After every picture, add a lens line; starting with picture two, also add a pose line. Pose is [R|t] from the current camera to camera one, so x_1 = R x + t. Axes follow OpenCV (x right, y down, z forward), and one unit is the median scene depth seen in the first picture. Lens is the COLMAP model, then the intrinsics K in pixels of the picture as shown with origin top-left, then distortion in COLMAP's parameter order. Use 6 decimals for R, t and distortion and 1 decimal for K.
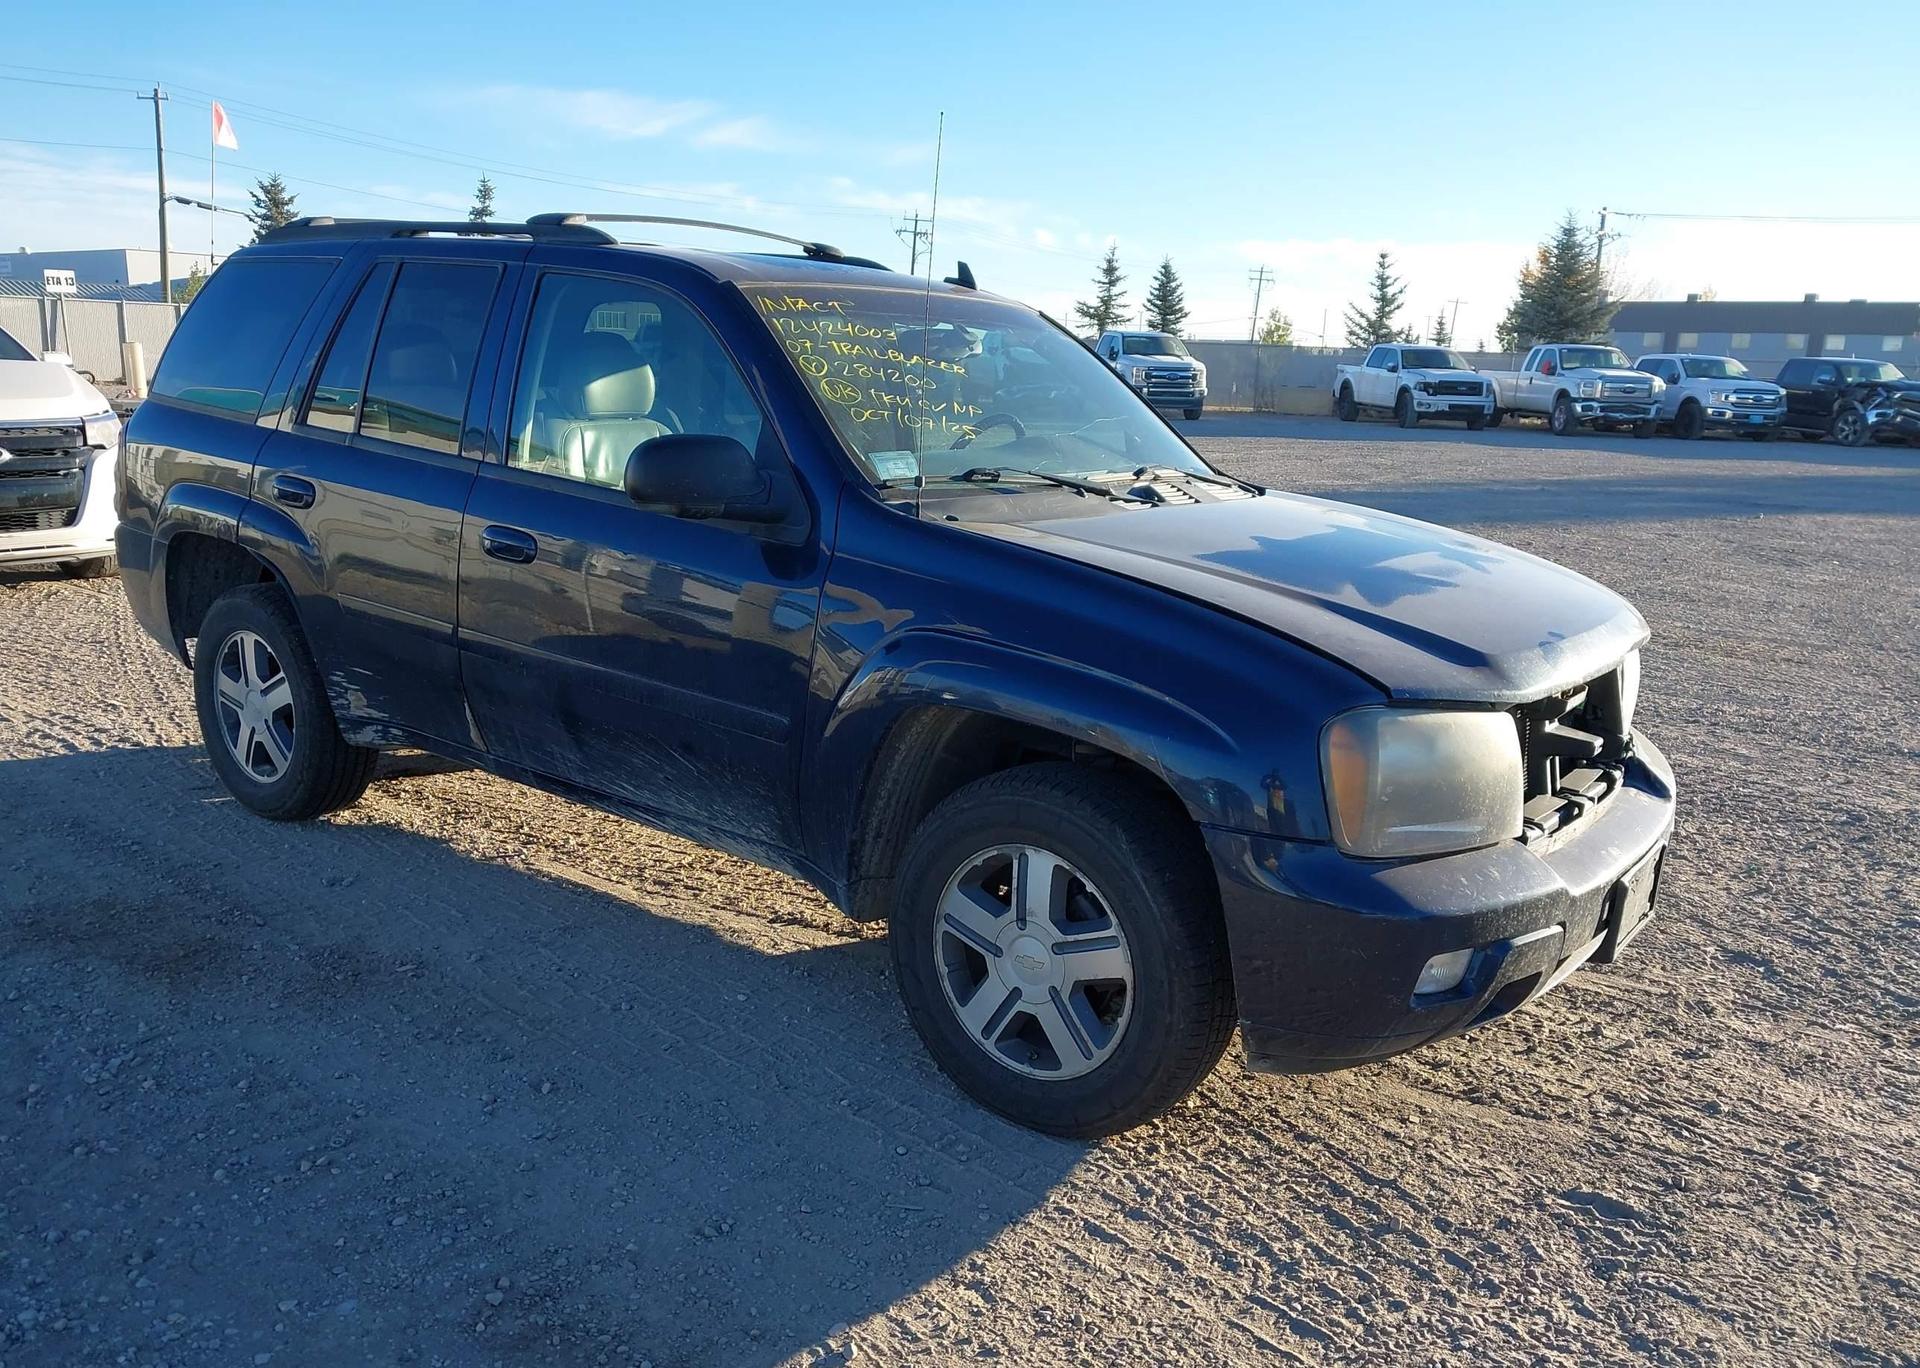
lens RADIAL K [[1553.7, 0, 956.6], [0, 1553.7, 690.6], [0, 0, 1]] dist [-0.003229, 0.016903]
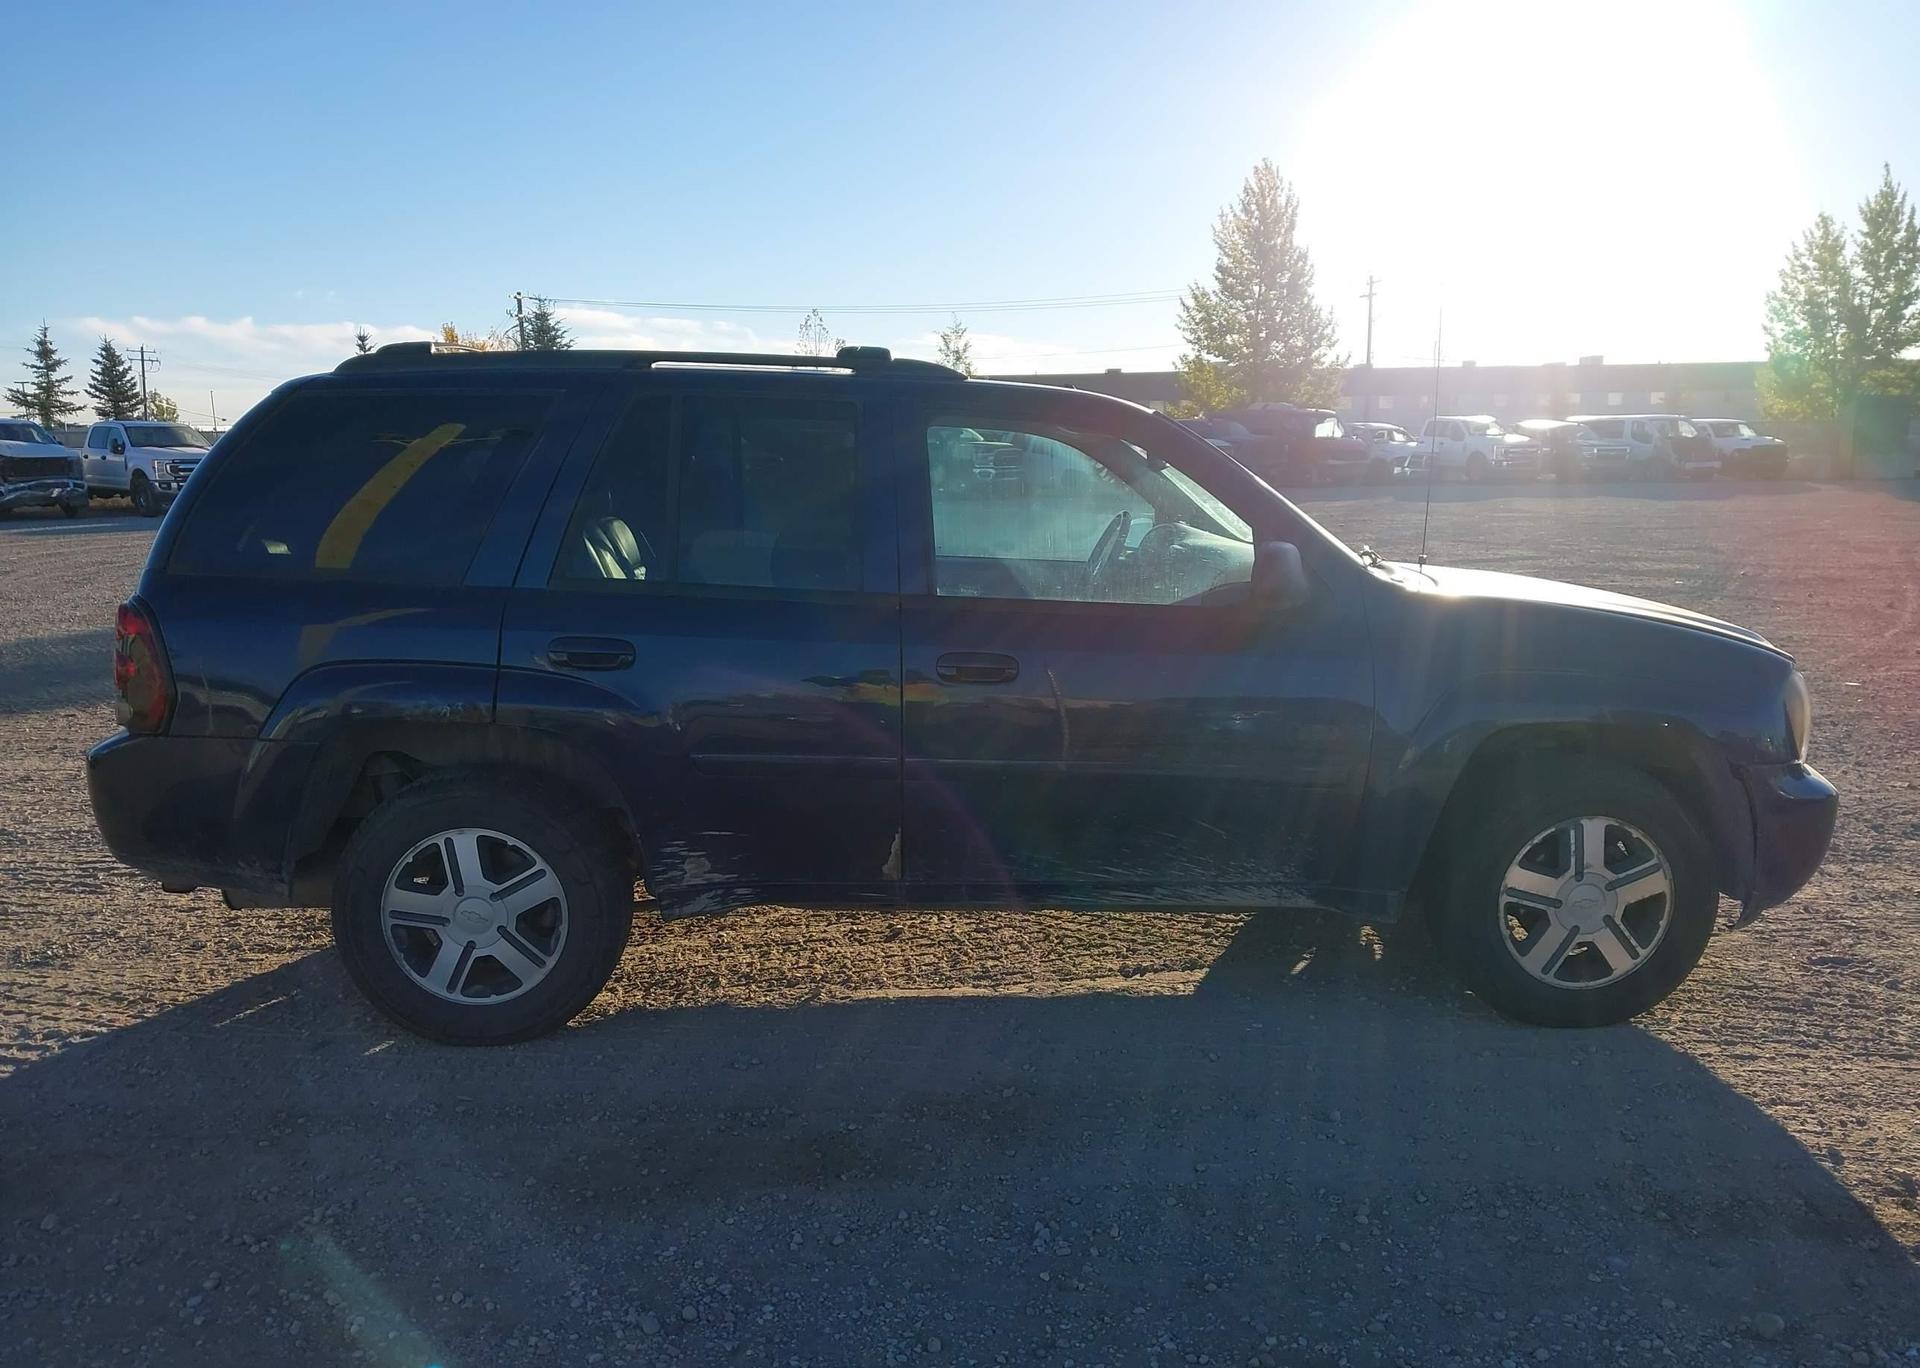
lens RADIAL K [[1537.0, 0, 954.4], [0, 1537.0, 676.0], [0, 0, 1]] dist [0.124396, -0.217930]
pose [[0.761248, -0.135886, 0.634063, -0.825154], [0.171149, 0.985229, 0.005666, -0.083508], [-0.625467, 0.104206, 0.773260, 0.188006]]
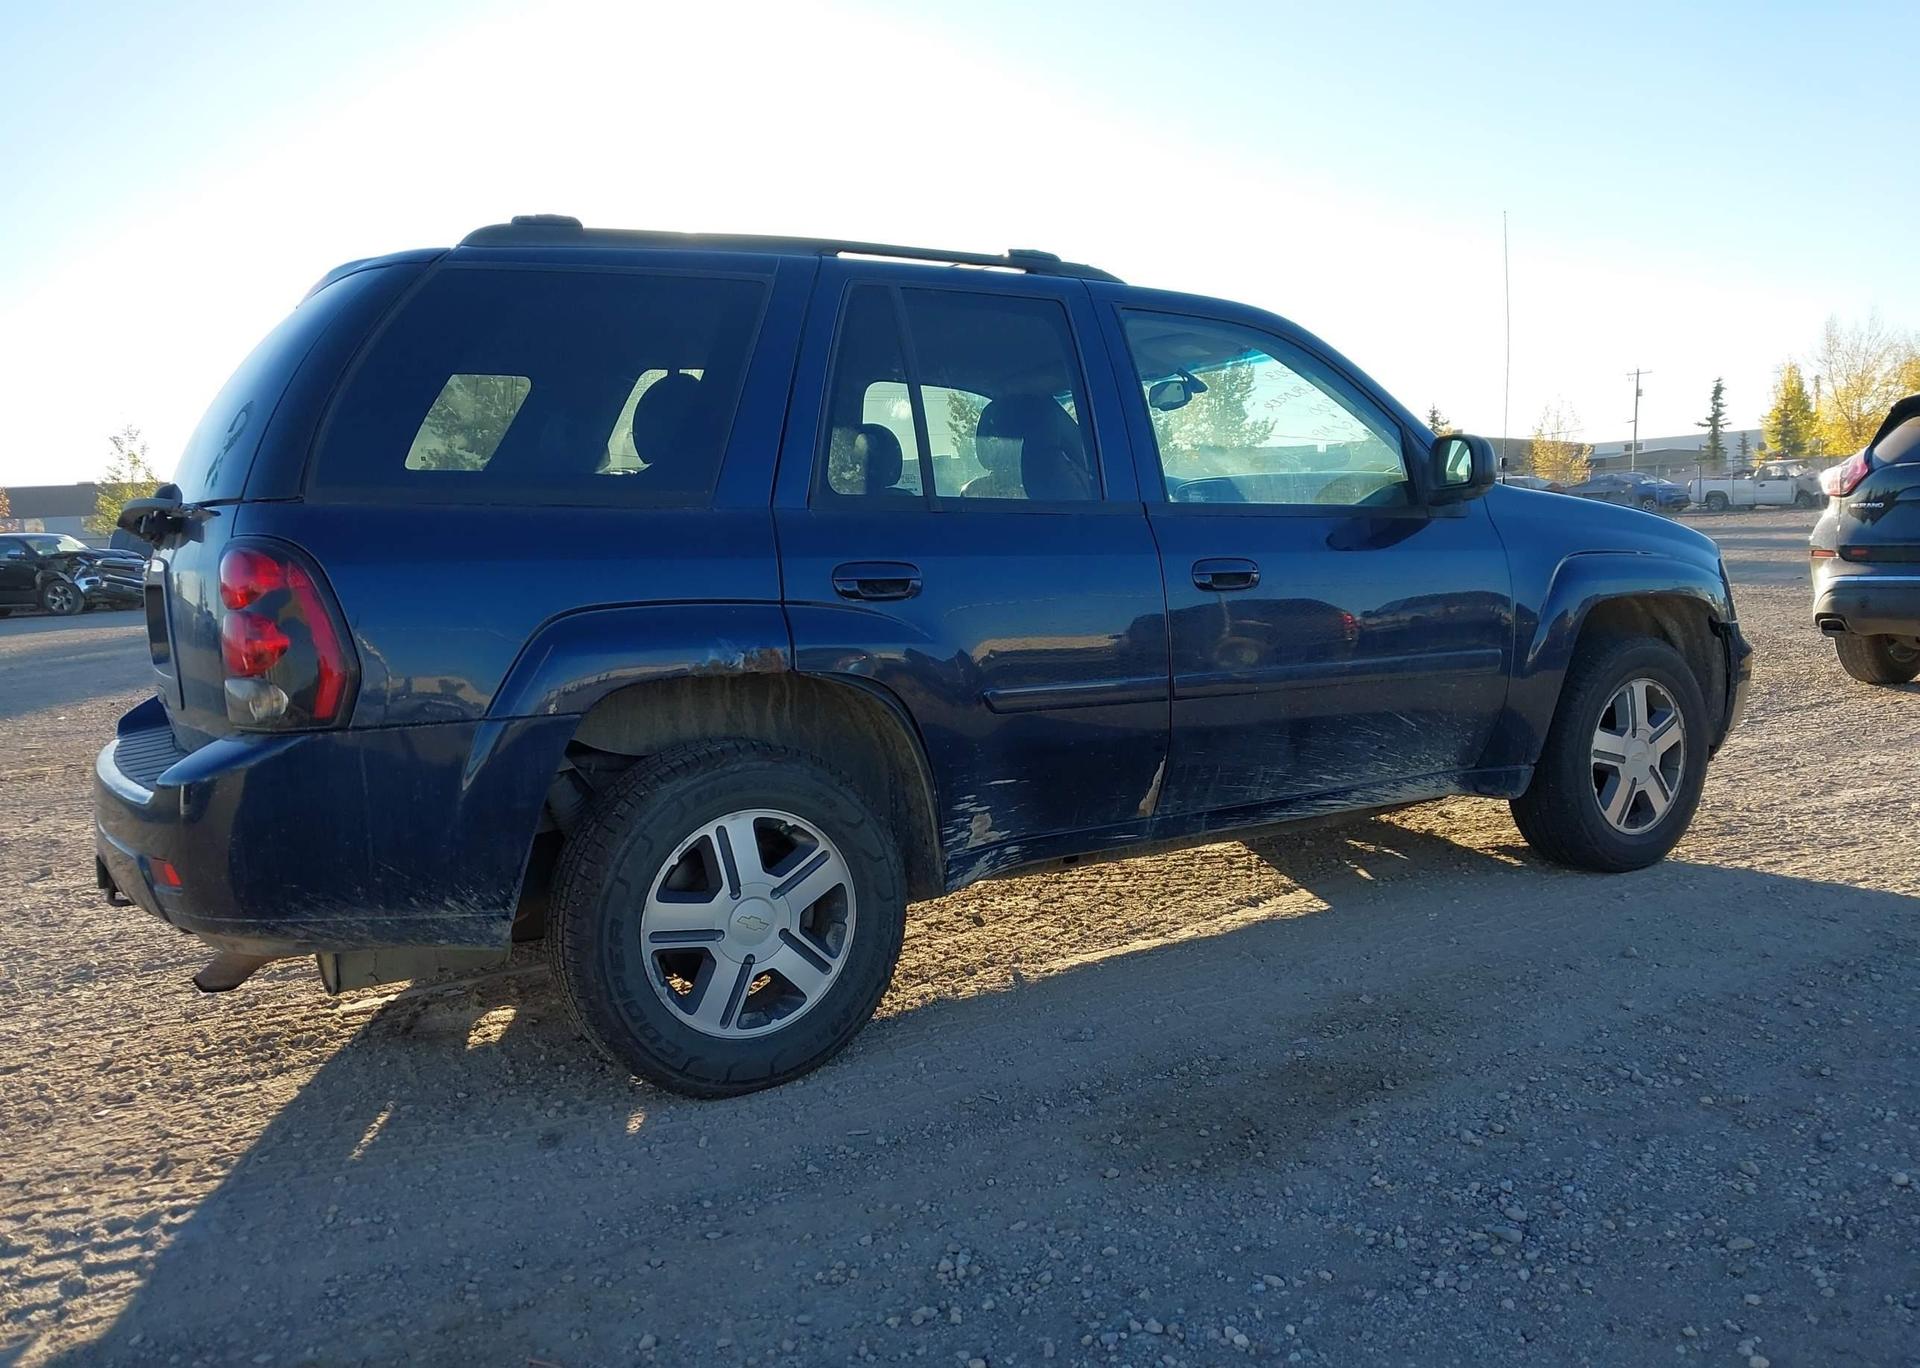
lens RADIAL K [[1537.0, 0, 954.4], [0, 1537.0, 676.0], [0, 0, 1]] dist [0.124396, -0.217930]
pose [[0.347156, -0.145483, 0.926454, -1.097725], [0.266418, 0.962491, 0.051311, -0.110342], [-0.899169, 0.229012, 0.372893, 0.696039]]
